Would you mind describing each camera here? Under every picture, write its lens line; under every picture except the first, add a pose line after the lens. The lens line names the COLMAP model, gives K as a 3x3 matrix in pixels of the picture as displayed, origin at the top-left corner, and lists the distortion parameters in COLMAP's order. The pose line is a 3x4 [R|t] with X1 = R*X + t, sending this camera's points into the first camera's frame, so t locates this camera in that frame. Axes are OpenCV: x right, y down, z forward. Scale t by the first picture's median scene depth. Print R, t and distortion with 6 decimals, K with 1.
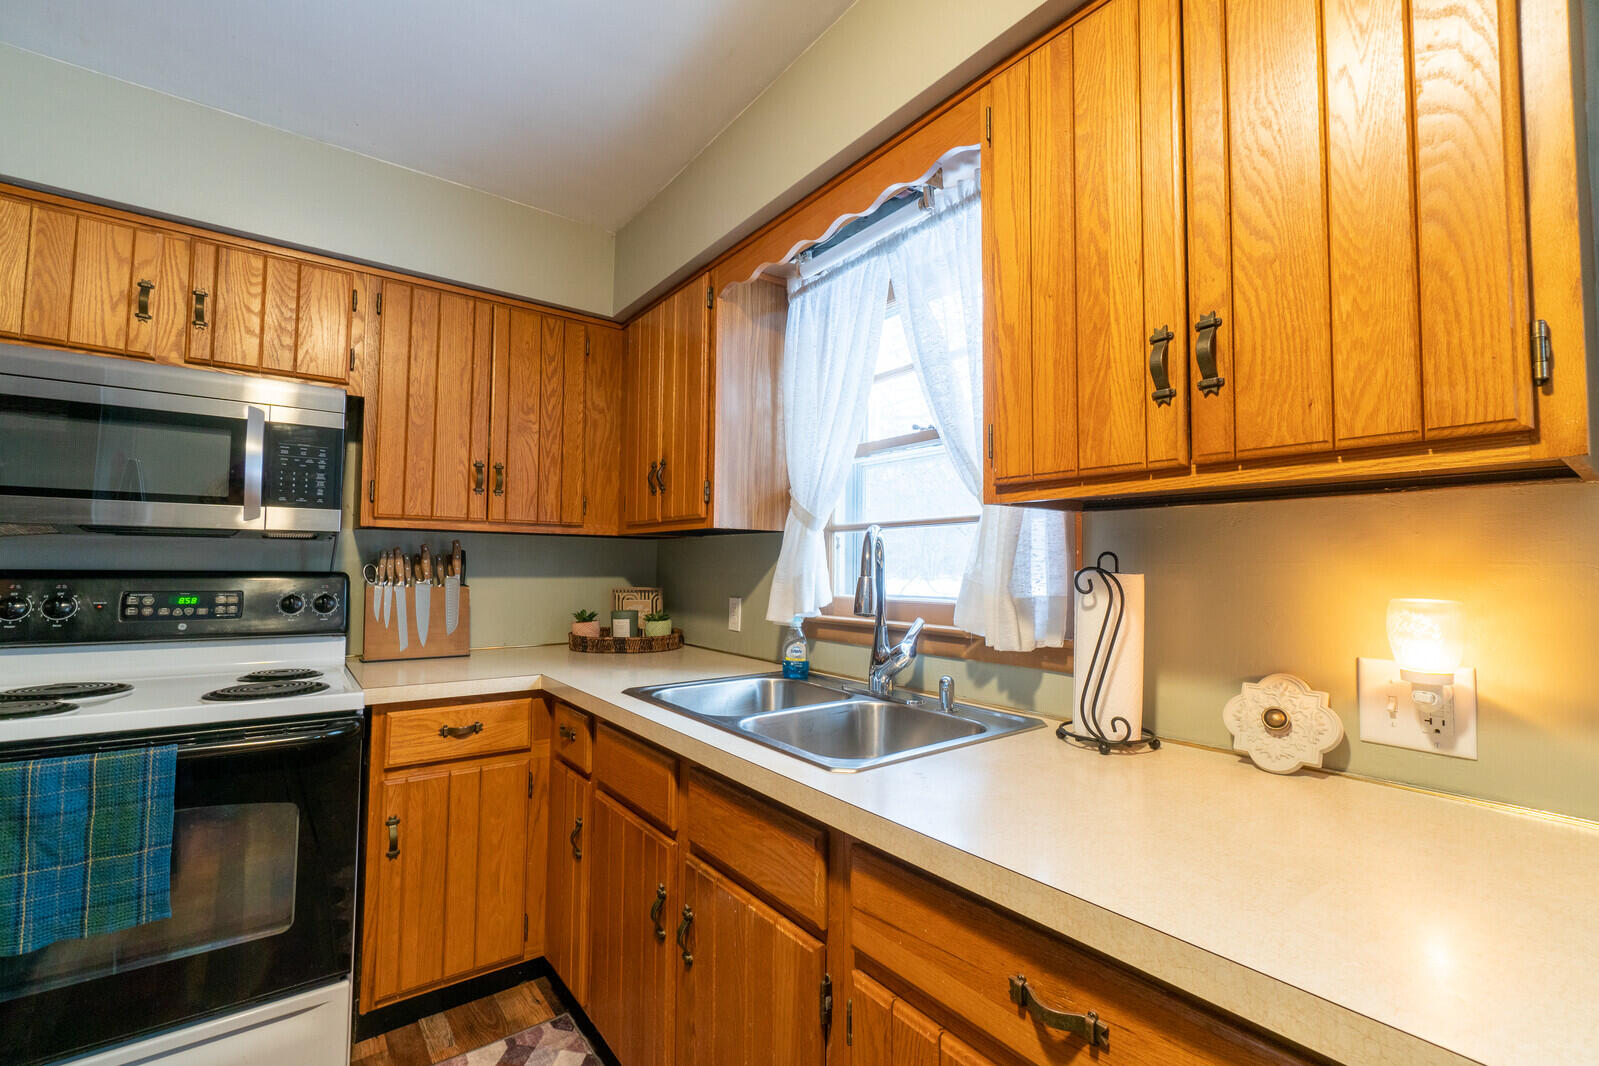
lens RADIAL K [[692.1, 0, 801.7], [0, 692.1, 531.7], [0, 0, 1]] dist [-0.006872, 0.000252]
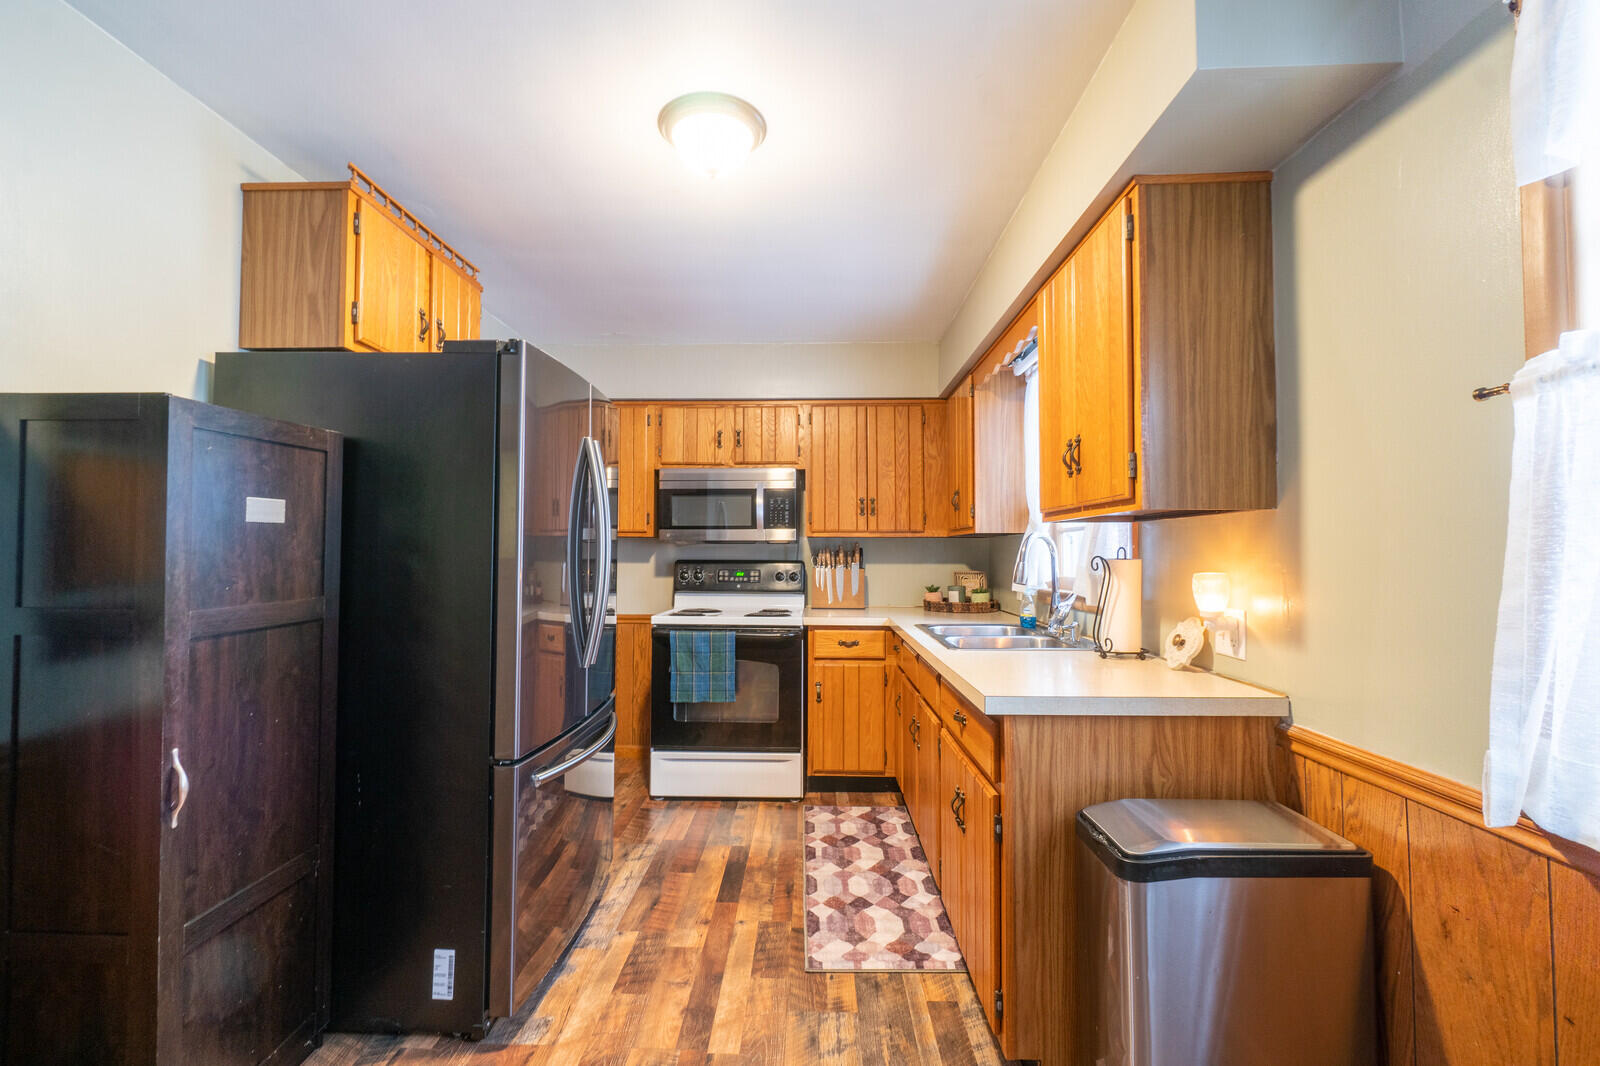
lens RADIAL K [[692.5, 0, 798.1], [0, 692.5, 535.5], [0, 0, 1]] dist [-0.006872, 0.000252]
pose [[0.784170, -0.024269, -0.620071, 0.558503], [0.036615, 0.999304, 0.007193, -0.026881], [0.619465, -0.028344, 0.784513, -0.545290]]
